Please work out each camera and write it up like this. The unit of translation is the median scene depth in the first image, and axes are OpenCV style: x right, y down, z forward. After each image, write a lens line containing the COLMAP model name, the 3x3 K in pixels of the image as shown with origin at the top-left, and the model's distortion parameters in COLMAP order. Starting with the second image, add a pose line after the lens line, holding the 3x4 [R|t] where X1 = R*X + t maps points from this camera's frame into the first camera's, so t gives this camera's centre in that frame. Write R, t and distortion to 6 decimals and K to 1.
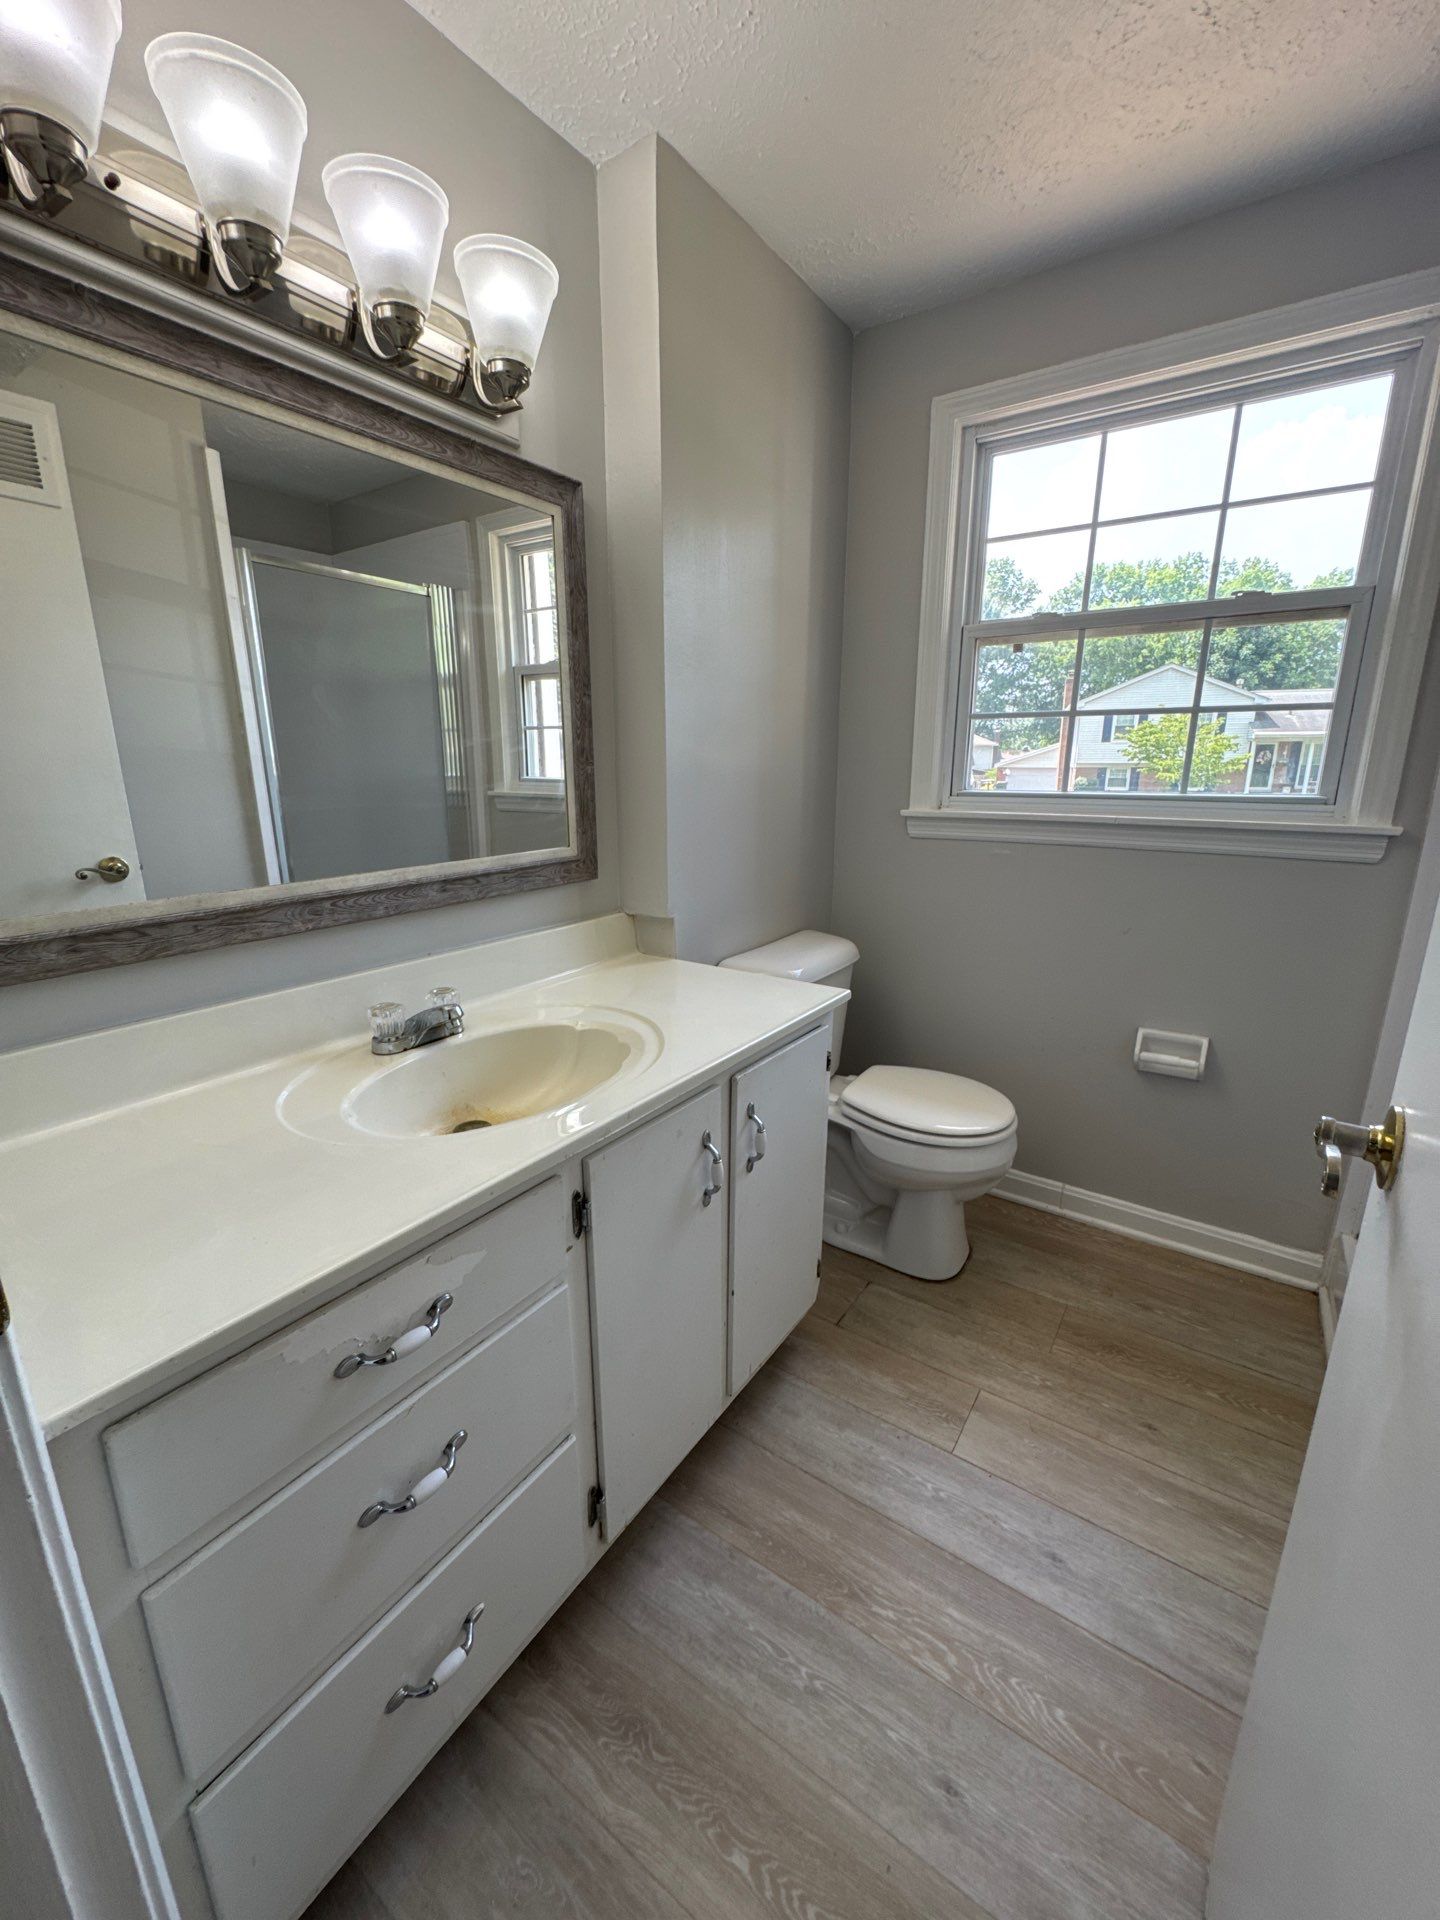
lens RADIAL K [[775.1, 0, 720.2], [0, 775.1, 956.5], [0, 0, 1]] dist [-0.006510, 0.001599]
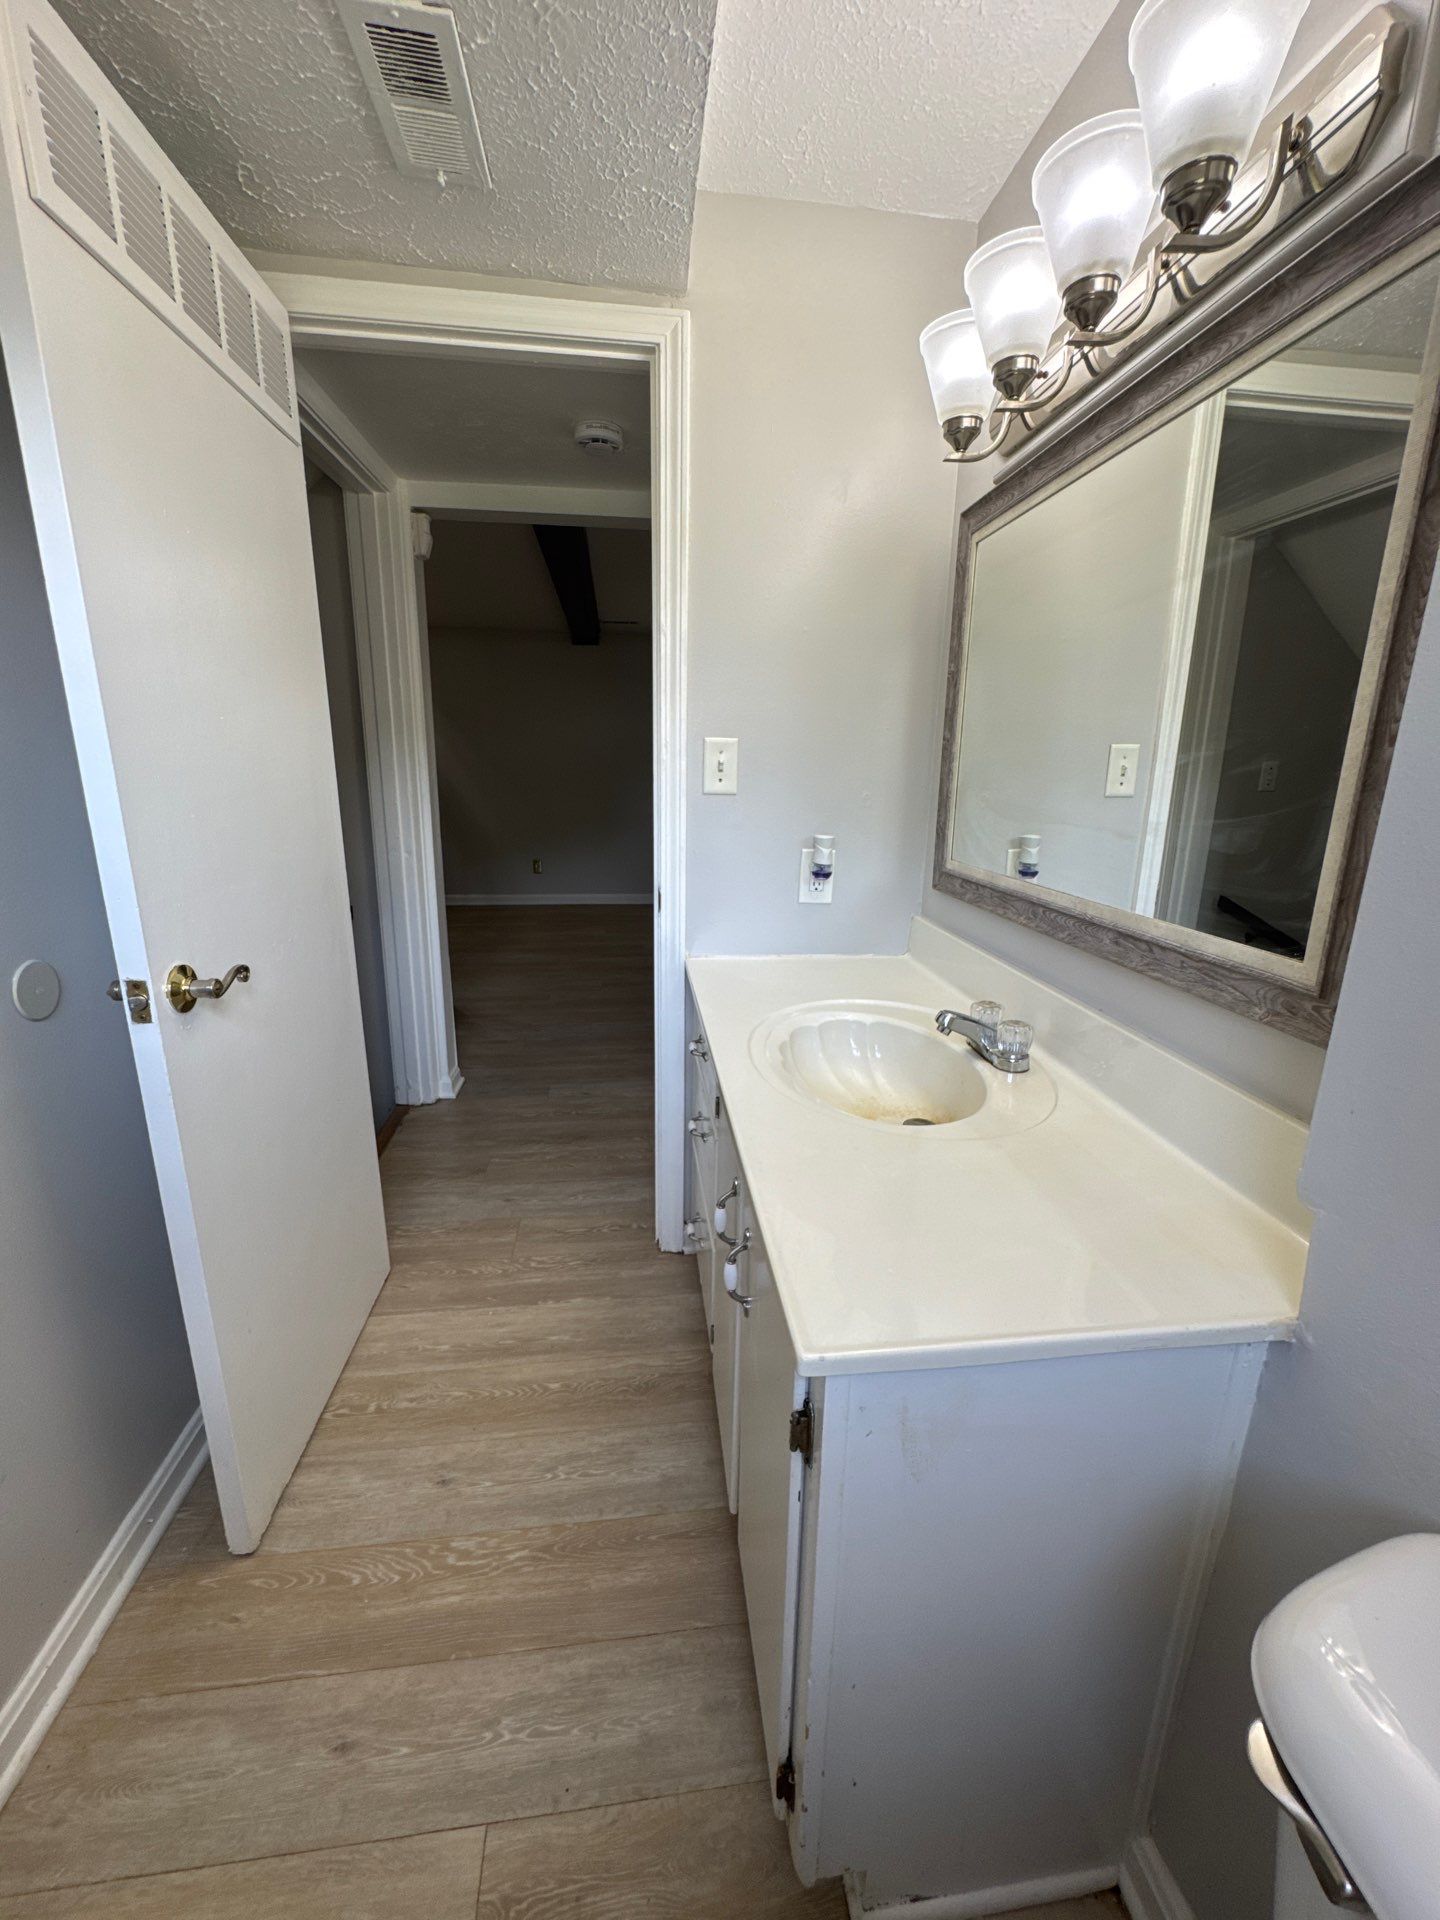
lens RADIAL K [[775.1, 0, 722.2], [0, 775.1, 954.0], [0, 0, 1]] dist [-0.006510, 0.001599]
pose [[-0.748763, 0.147093, -0.646311, 0.561927], [-0.179322, 0.893753, 0.411157, -0.393975], [0.638121, 0.423757, -0.642832, 1.491456]]
